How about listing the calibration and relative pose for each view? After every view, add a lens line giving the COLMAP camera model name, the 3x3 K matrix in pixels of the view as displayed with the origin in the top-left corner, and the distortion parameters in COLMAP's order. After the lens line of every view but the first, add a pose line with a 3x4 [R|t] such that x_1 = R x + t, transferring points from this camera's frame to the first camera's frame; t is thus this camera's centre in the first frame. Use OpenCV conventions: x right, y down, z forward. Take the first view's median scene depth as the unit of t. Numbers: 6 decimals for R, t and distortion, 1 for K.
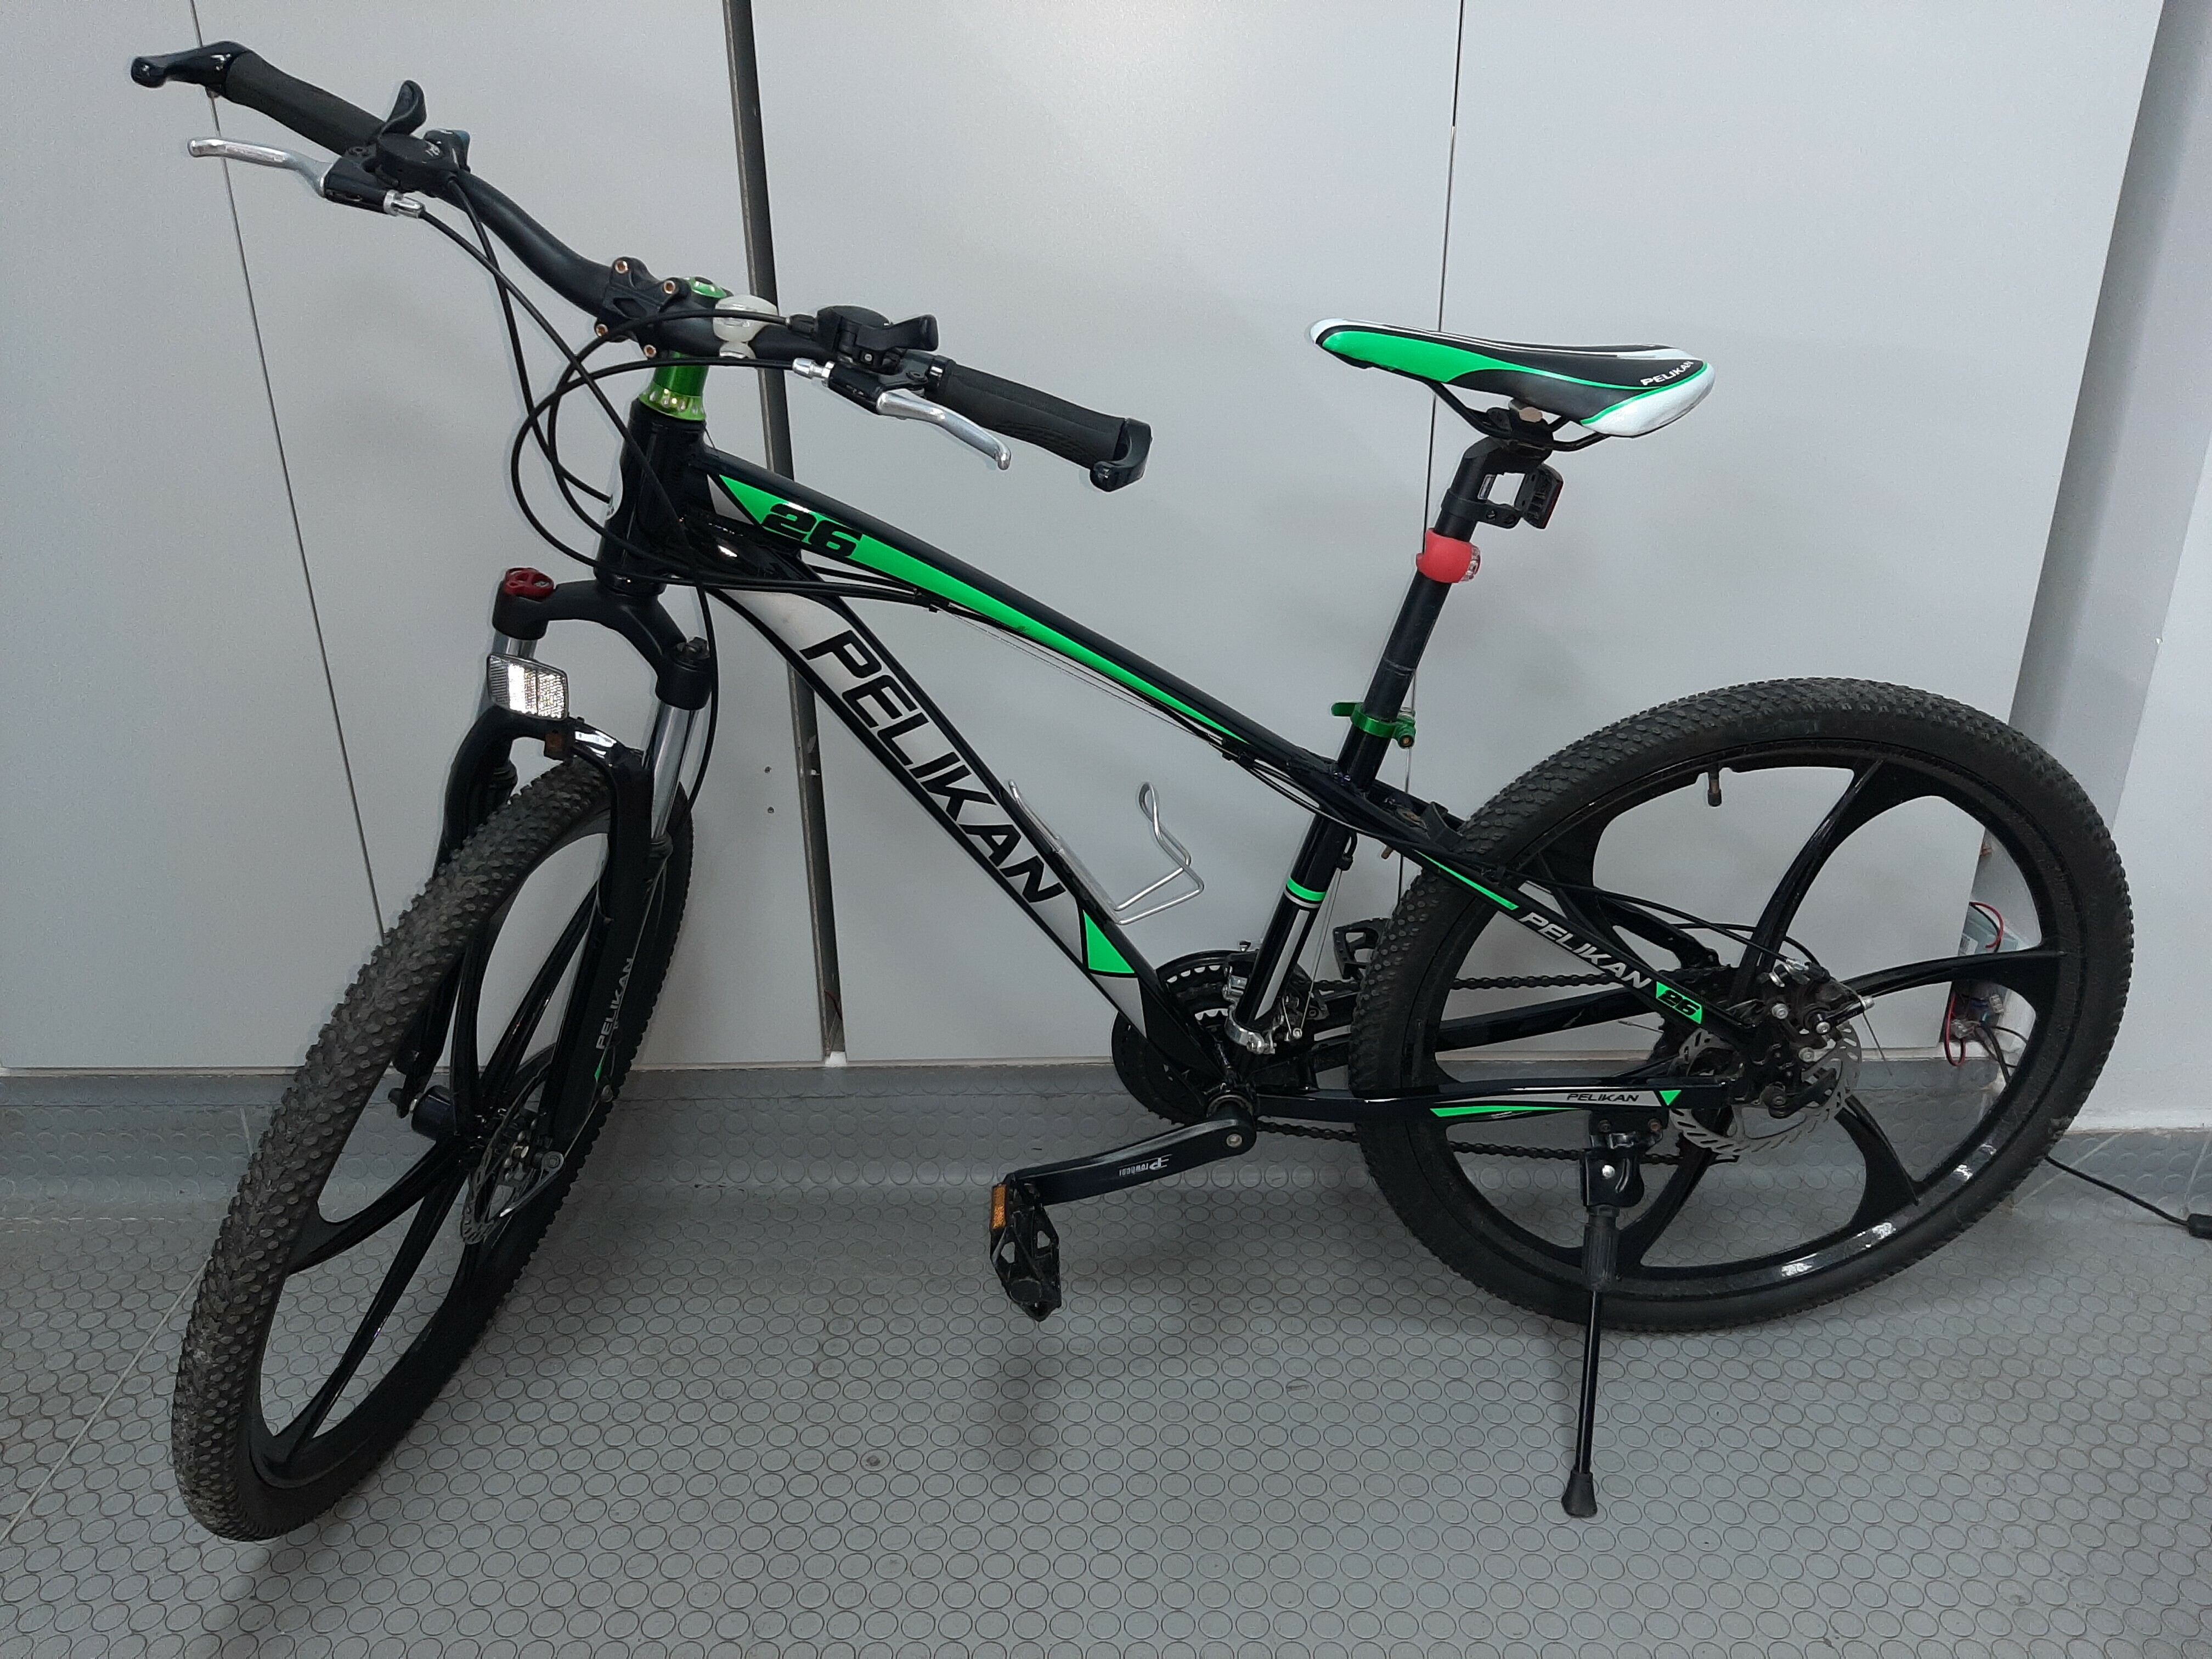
lens RADIAL K [[1723.1, 0, 1125.8], [0, 1723.1, 836.5], [0, 0, 1]] dist [0.048471, -0.105080]
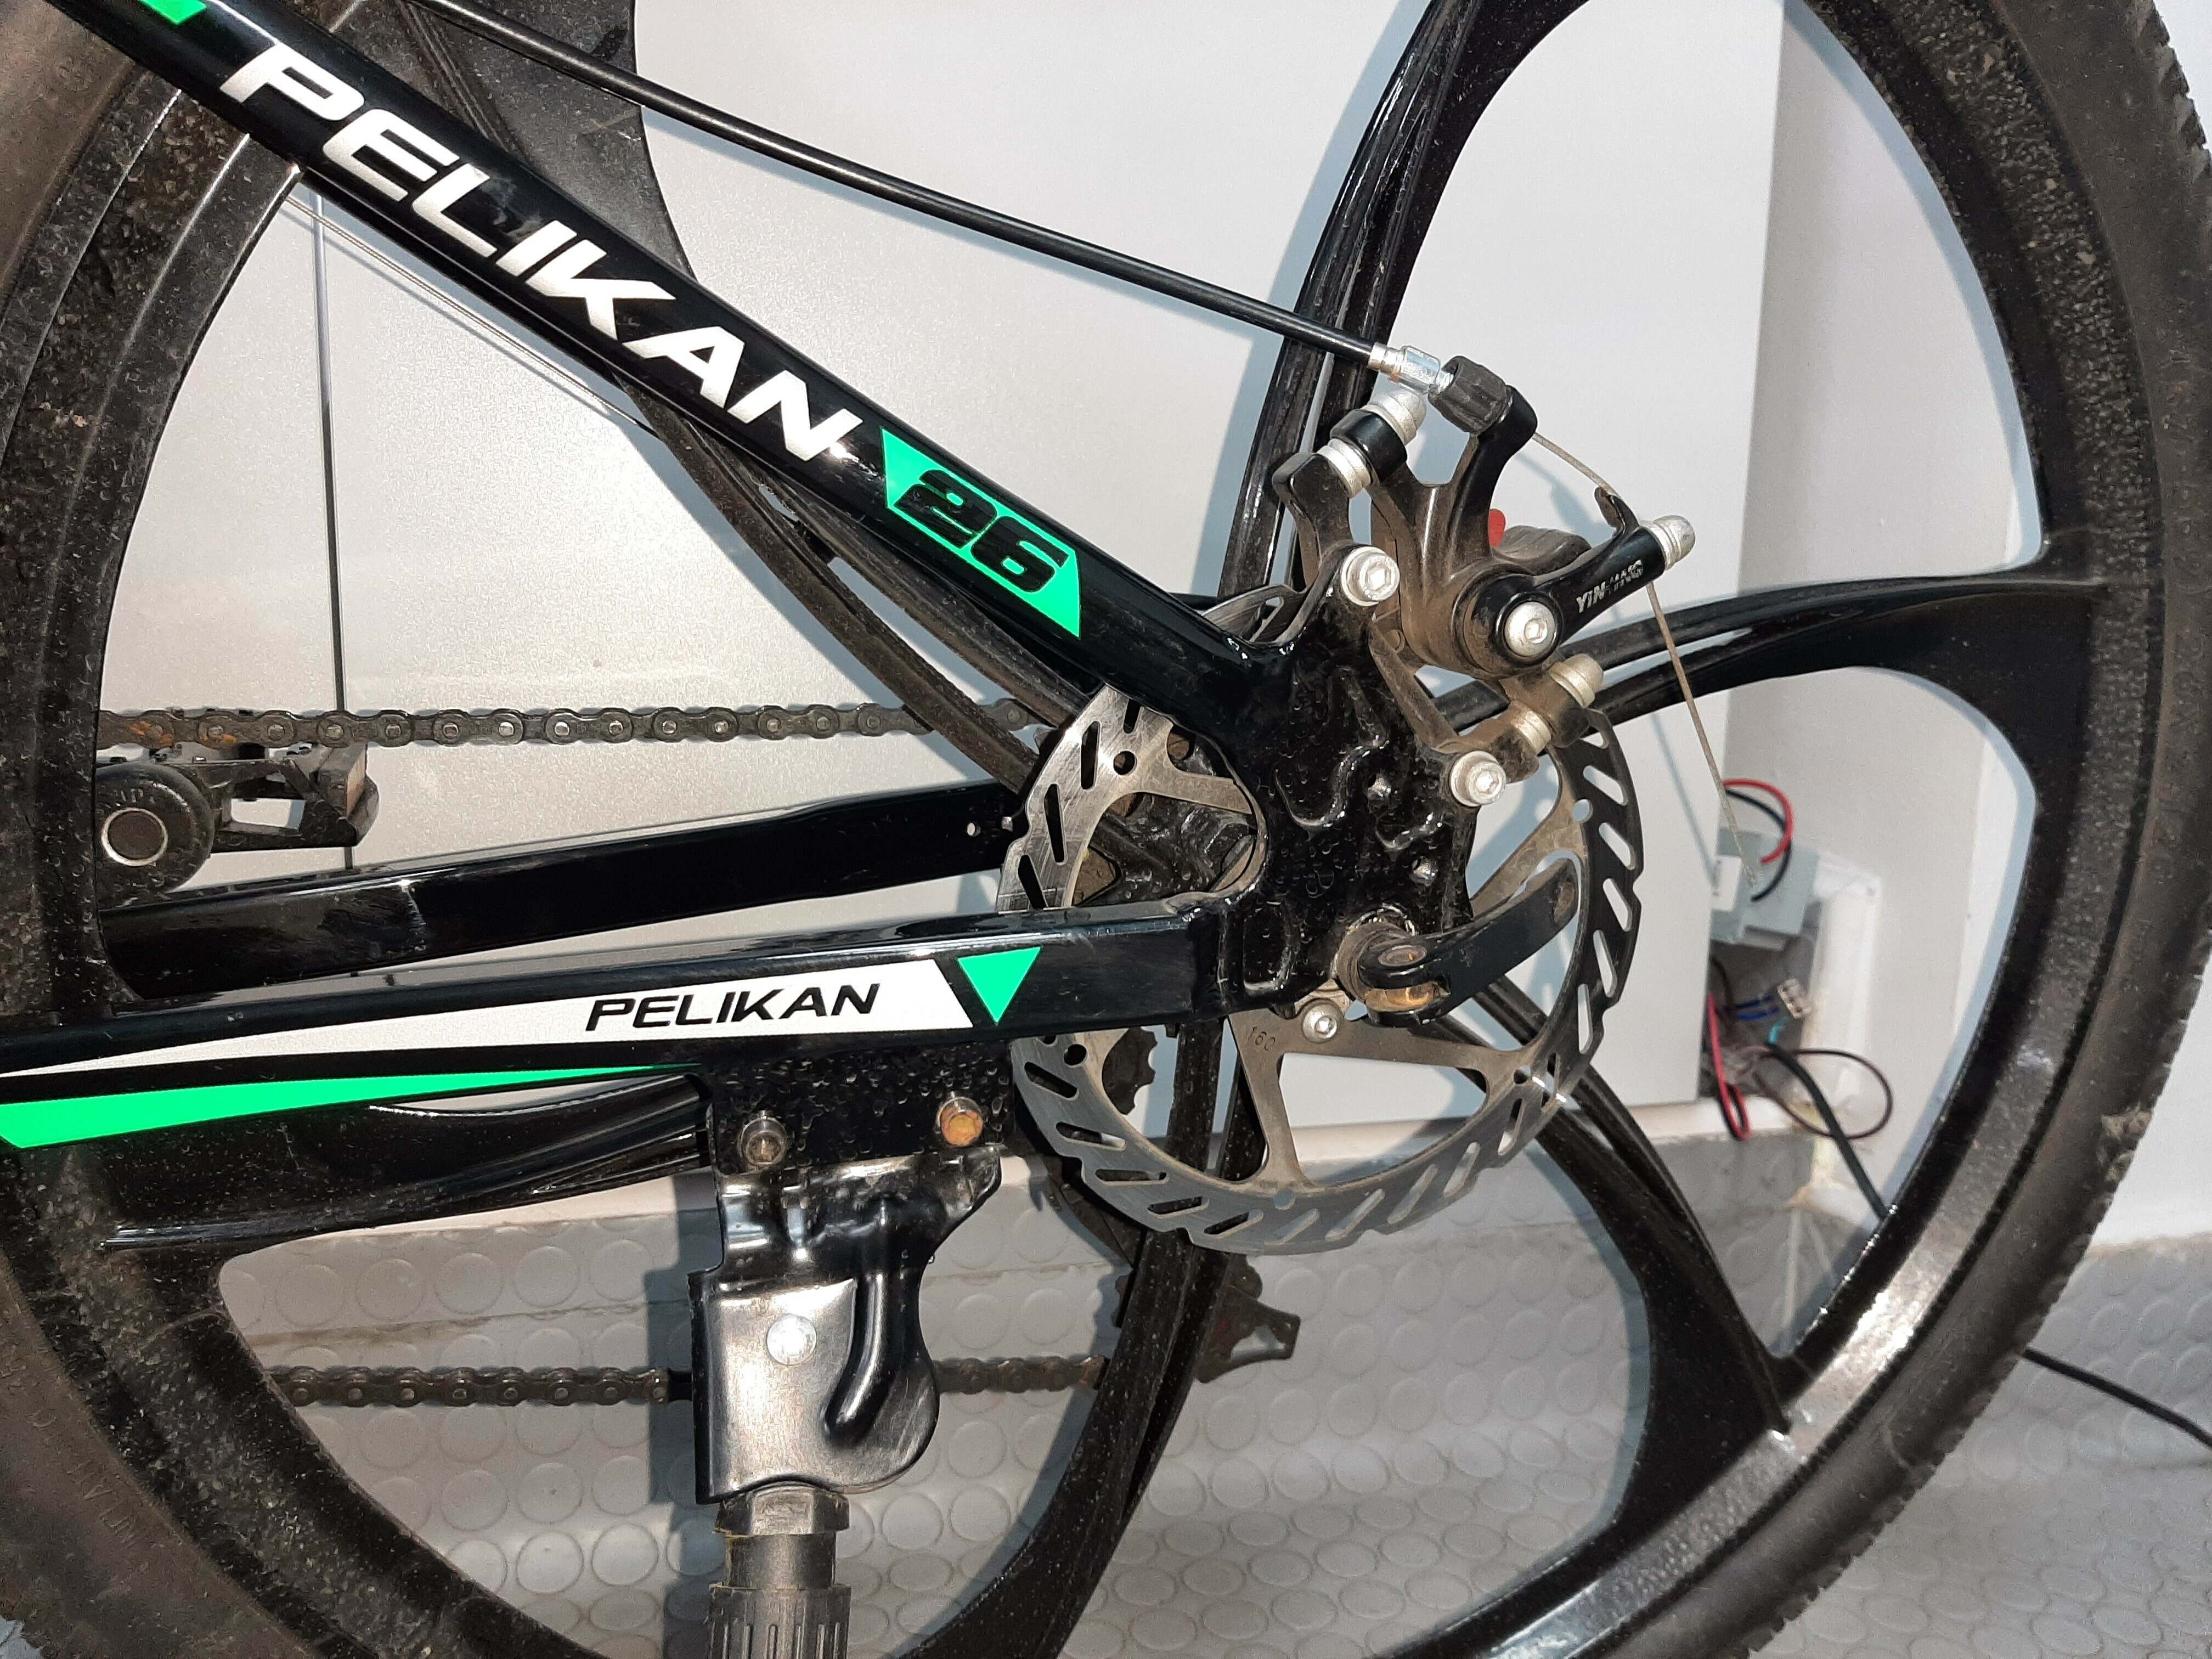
lens RADIAL K [[1723.1, 0, 1125.8], [0, 1723.1, 836.5], [0, 0, 1]] dist [0.048471, -0.105080]
pose [[0.966213, -0.012736, 0.257431, 0.312947], [0.079525, 0.964780, -0.250749, 0.227386], [-0.245171, 0.262749, 0.933196, 0.882501]]
